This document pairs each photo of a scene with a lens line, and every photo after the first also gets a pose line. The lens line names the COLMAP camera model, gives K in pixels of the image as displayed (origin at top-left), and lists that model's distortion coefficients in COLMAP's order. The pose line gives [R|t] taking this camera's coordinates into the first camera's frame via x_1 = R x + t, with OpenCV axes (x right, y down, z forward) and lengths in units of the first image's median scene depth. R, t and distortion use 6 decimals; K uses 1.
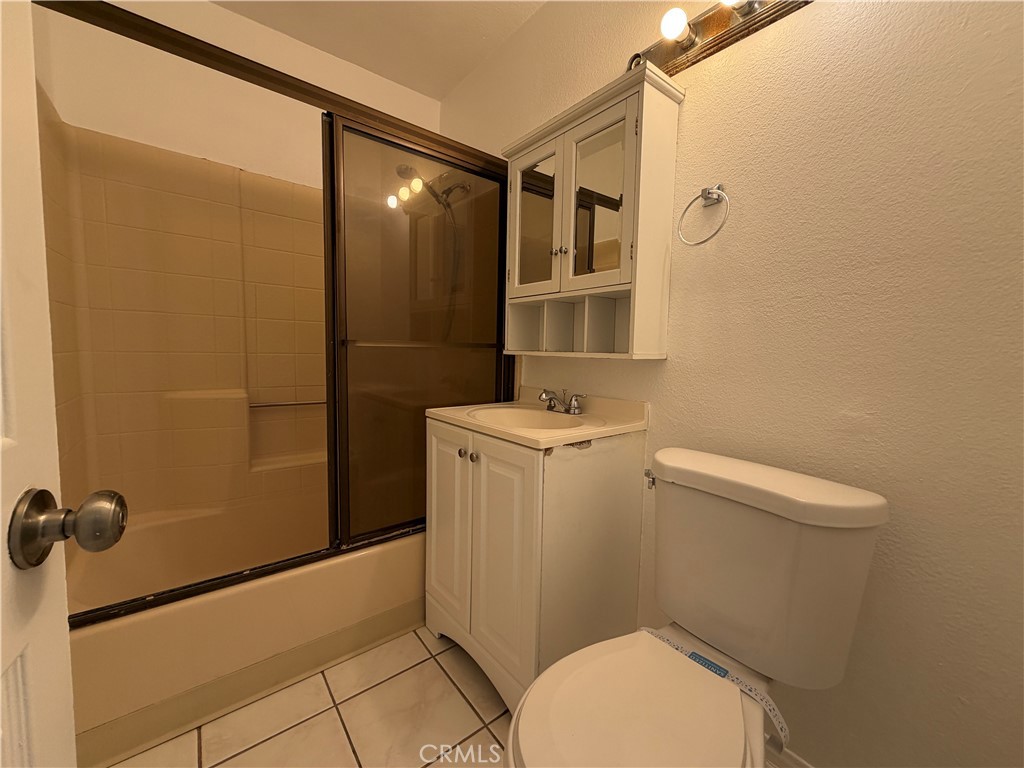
lens RADIAL K [[405.5, 0, 510.7], [0, 405.5, 384.1], [0, 0, 1]] dist [-0.001257, 0.000425]
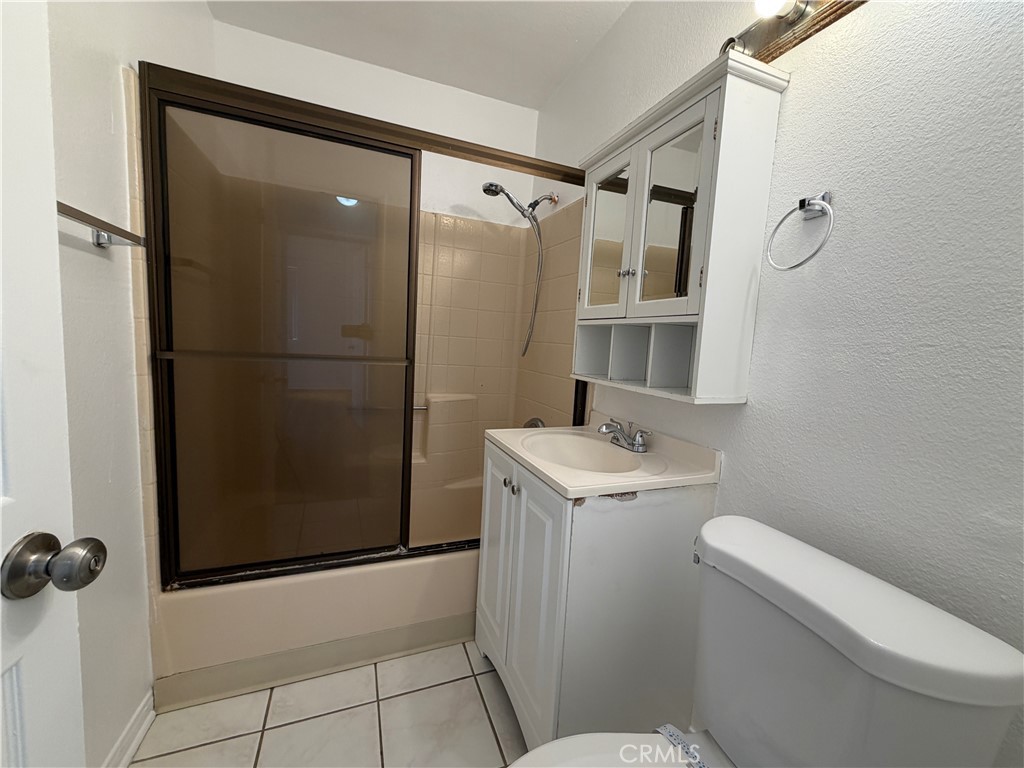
lens RADIAL K [[405.5, 0, 510.7], [0, 405.5, 384.1], [0, 0, 1]] dist [-0.001257, 0.000425]
pose [[0.956120, 0.062493, -0.286231, 0.163067], [-0.059571, 0.998045, 0.018915, -0.091257], [0.286854, -0.001034, 0.957974, 0.067131]]
